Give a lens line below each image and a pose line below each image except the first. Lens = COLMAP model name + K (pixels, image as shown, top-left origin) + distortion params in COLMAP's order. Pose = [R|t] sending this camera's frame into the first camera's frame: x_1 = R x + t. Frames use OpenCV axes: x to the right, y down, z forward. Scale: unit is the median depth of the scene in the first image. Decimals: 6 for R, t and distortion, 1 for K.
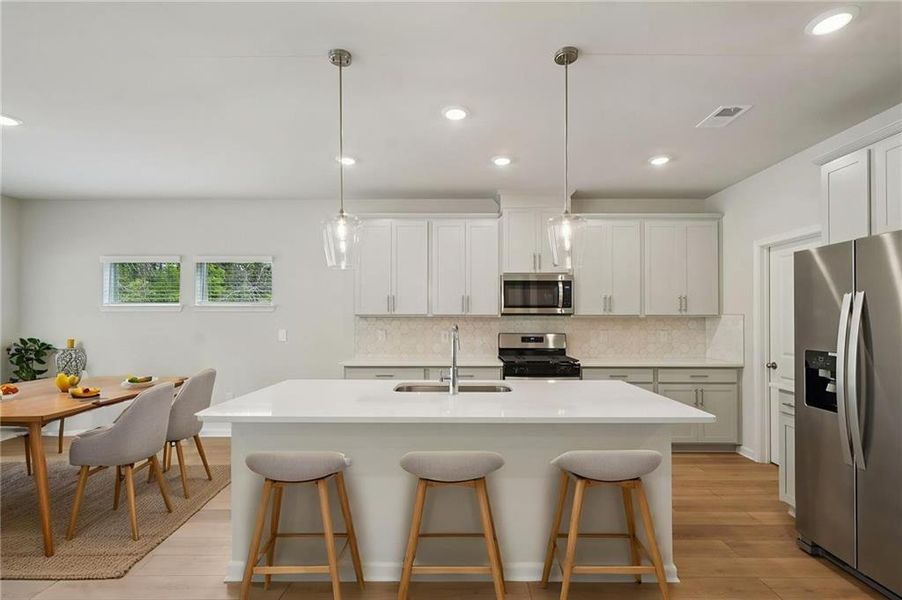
lens RADIAL K [[418.6, 0, 455.6], [0, 418.6, 308.9], [0, 0, 1]] dist [0.000396, 0.000219]
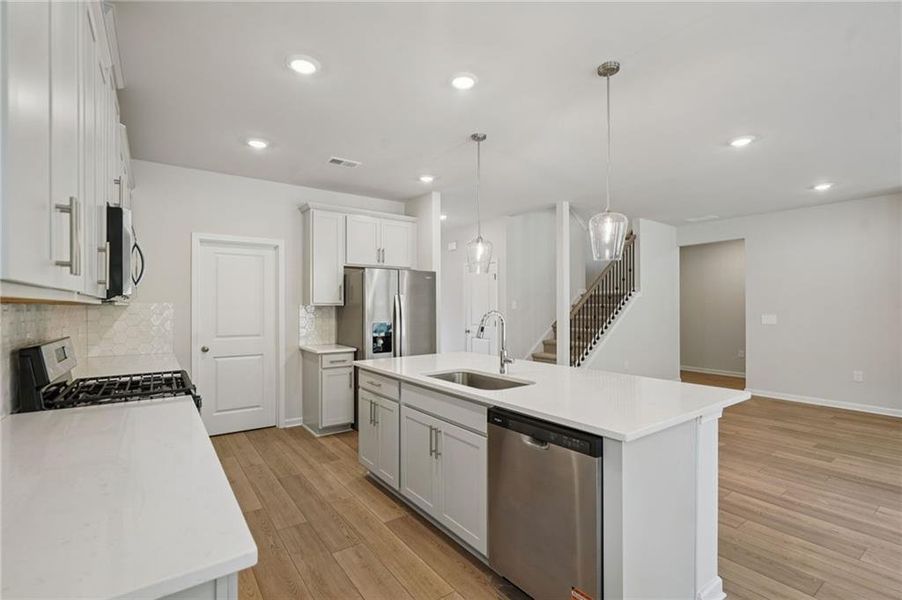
lens RADIAL K [[416.9, 0, 450.7], [0, 416.9, 303.7], [0, 0, 1]] dist [-0.002332, 0.003196]
pose [[-0.594429, 0.006498, 0.804122, -0.447468], [-0.016378, 0.999662, -0.020186, 0.022681], [-0.803981, -0.025169, -0.594122, 0.977436]]
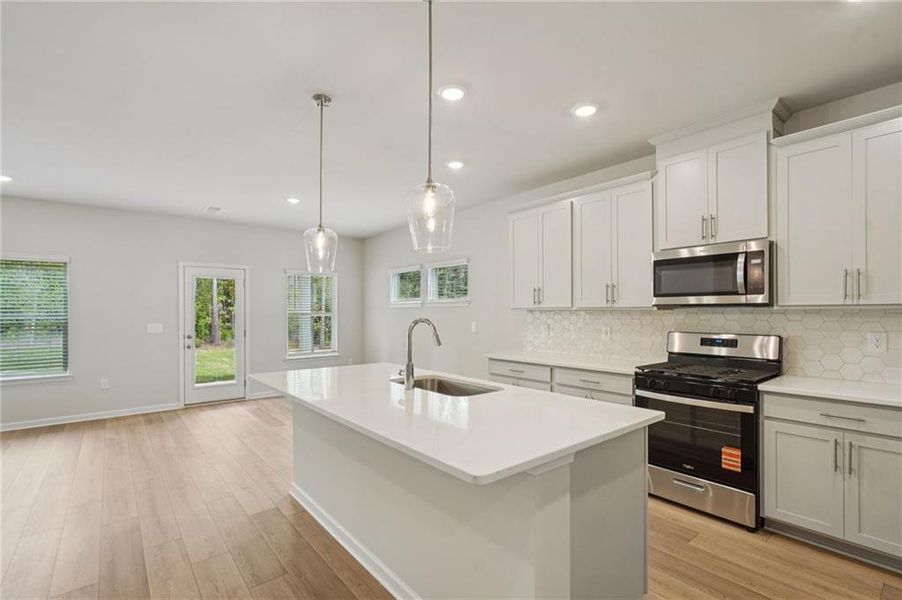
lens RADIAL K [[416.9, 0, 446.4], [0, 416.9, 302.2], [0, 0, 1]] dist [-0.002332, 0.003196]
pose [[0.634685, -0.020465, -0.772500, 0.446243], [0.020627, 0.999742, -0.009538, 0.005699], [0.772495, -0.009881, 0.634944, 0.245808]]
